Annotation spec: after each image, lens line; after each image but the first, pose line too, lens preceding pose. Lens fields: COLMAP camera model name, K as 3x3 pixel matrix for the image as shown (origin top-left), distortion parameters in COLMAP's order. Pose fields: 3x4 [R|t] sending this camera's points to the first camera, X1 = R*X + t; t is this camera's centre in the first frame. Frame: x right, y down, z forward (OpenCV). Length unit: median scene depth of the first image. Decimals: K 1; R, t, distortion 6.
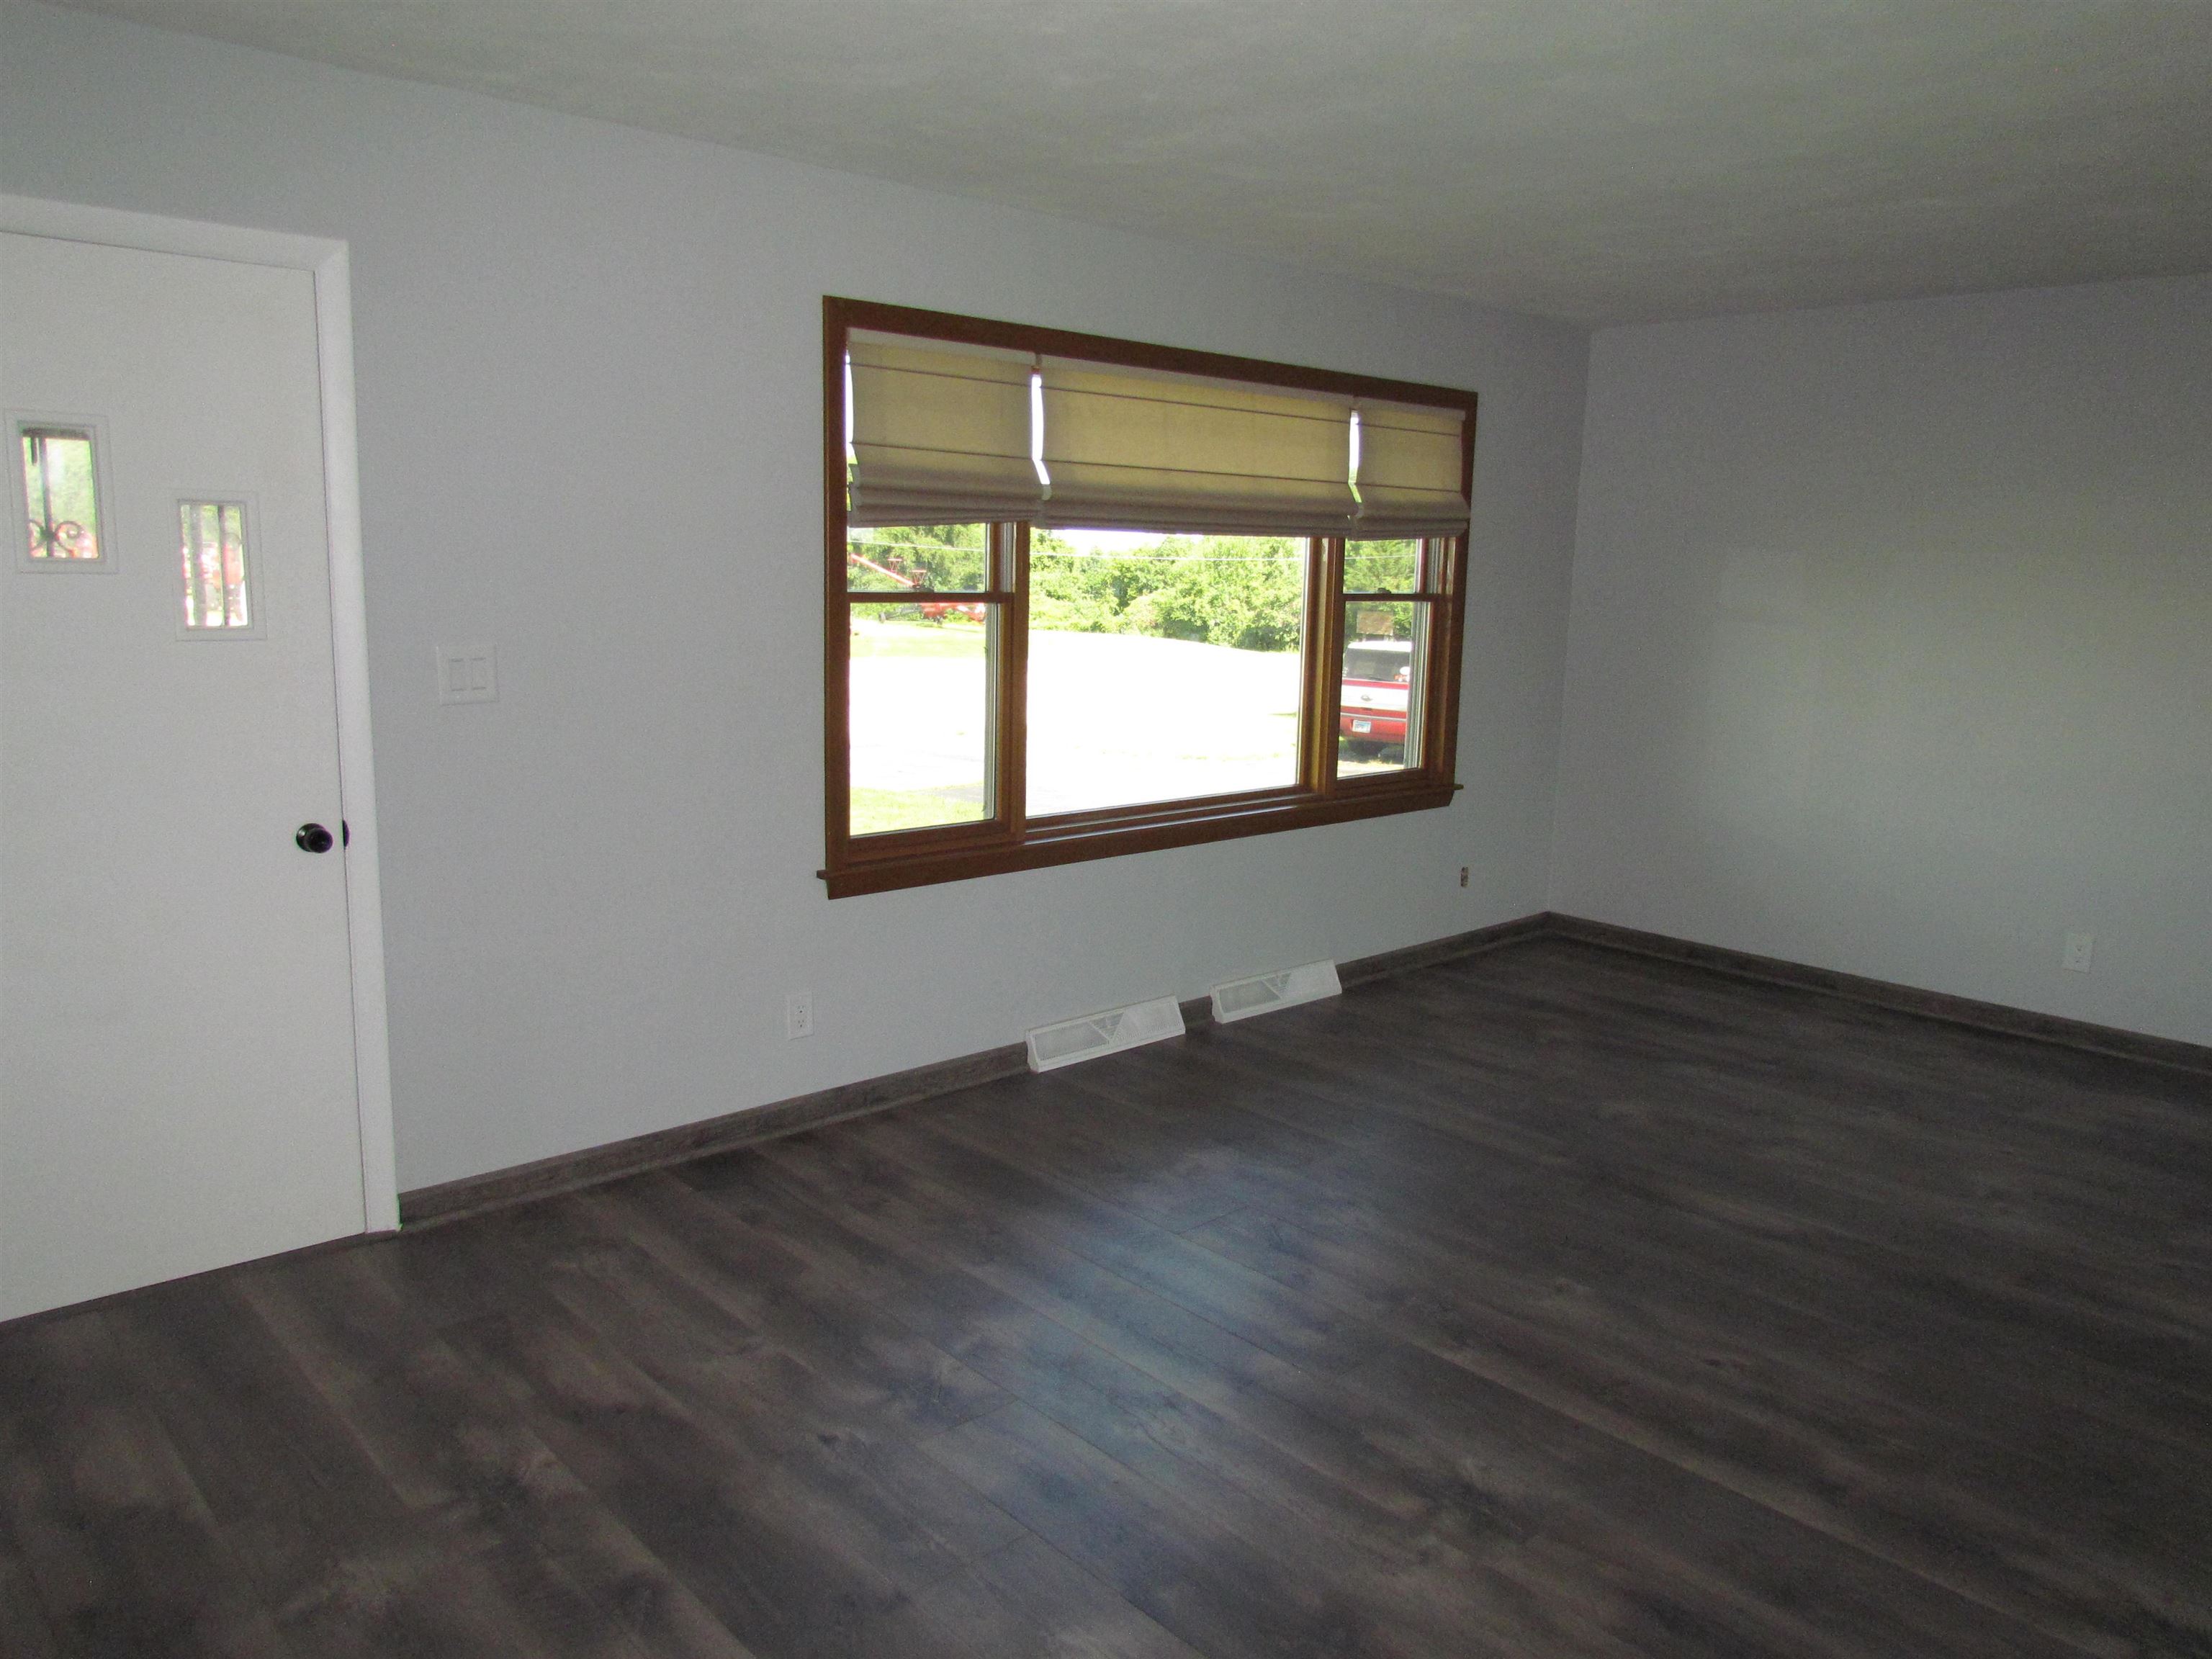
lens RADIAL K [[1570.0, 0, 1112.2], [0, 1570.0, 824.9], [0, 0, 1]] dist [-0.042307, 0.024314]
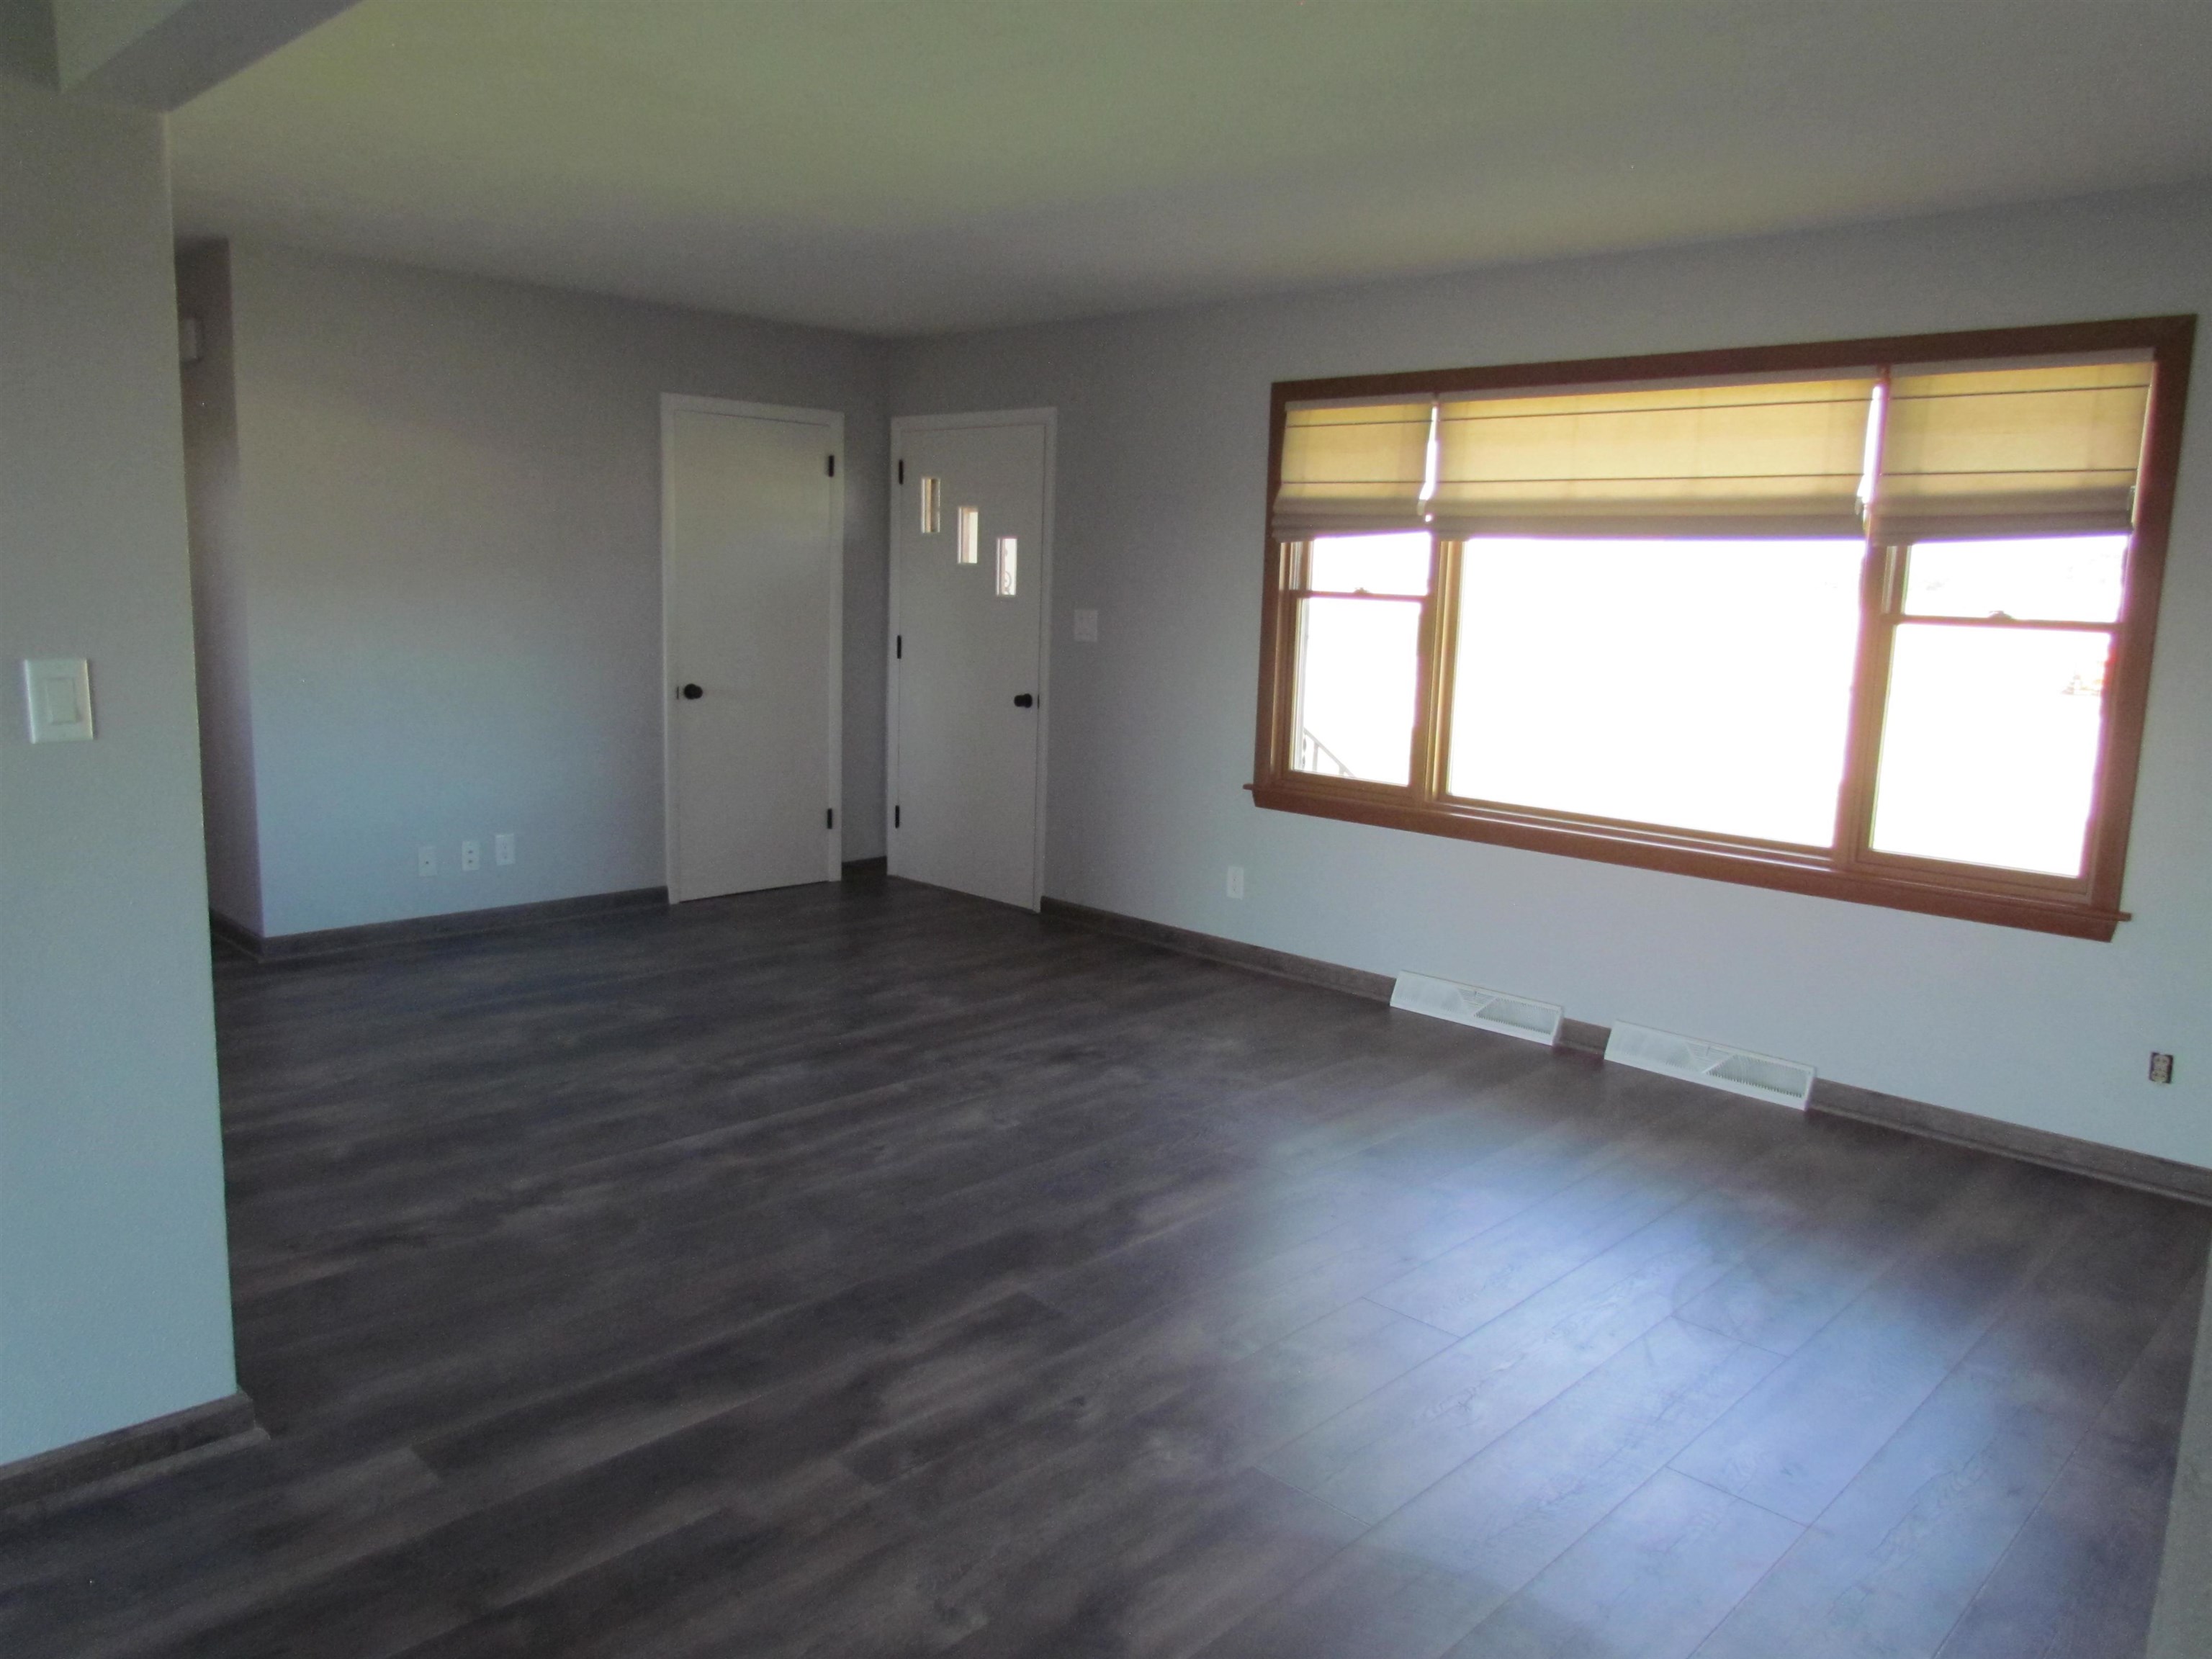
lens RADIAL K [[1568.4, 0, 1098.3], [0, 1568.4, 835.7], [0, 0, 1]] dist [-0.033526, -0.001846]
pose [[0.051898, 0.143582, -0.988277, 1.125819], [-0.198609, 0.971326, 0.130690, -0.077615], [0.978704, 0.189498, 0.078927, 0.702956]]
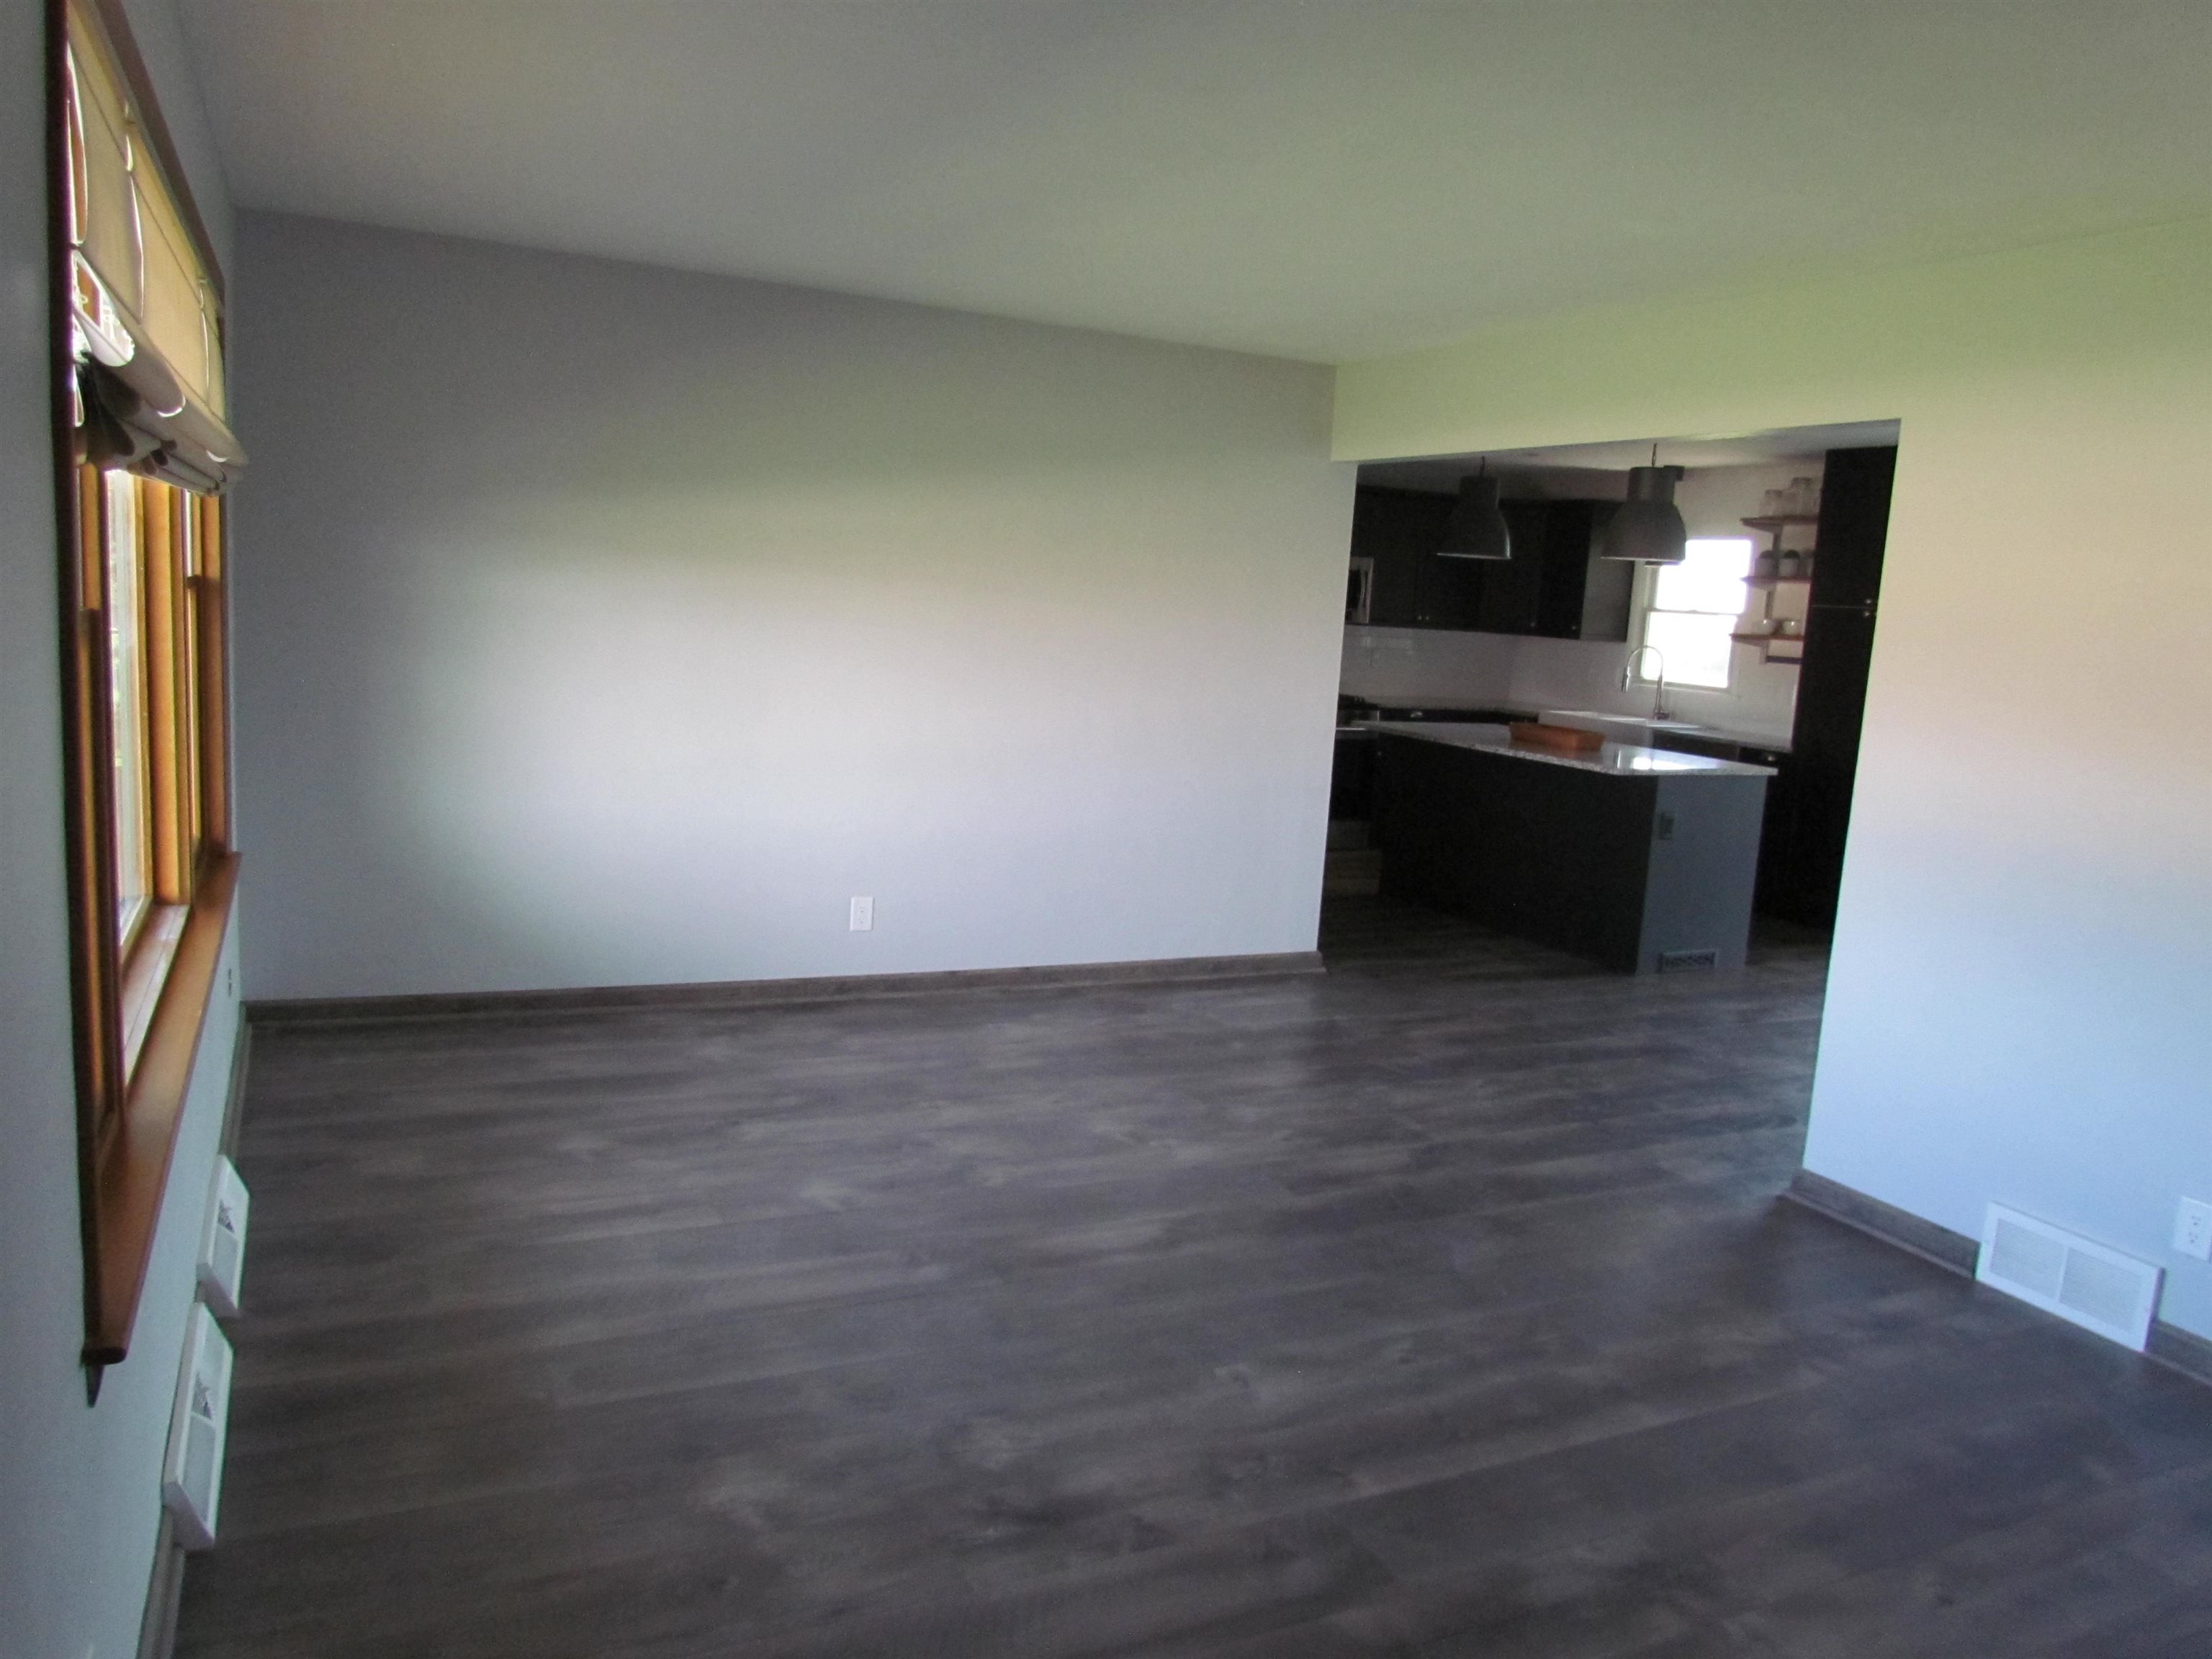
lens RADIAL K [[1570.0, 0, 1112.2], [0, 1570.0, 824.9], [0, 0, 1]] dist [-0.042307, 0.024314]
pose [[0.281191, -0.143501, 0.948862, -0.423329], [0.100468, 0.987725, 0.119605, -0.108190], [-0.954378, 0.061699, 0.292156, 0.587873]]
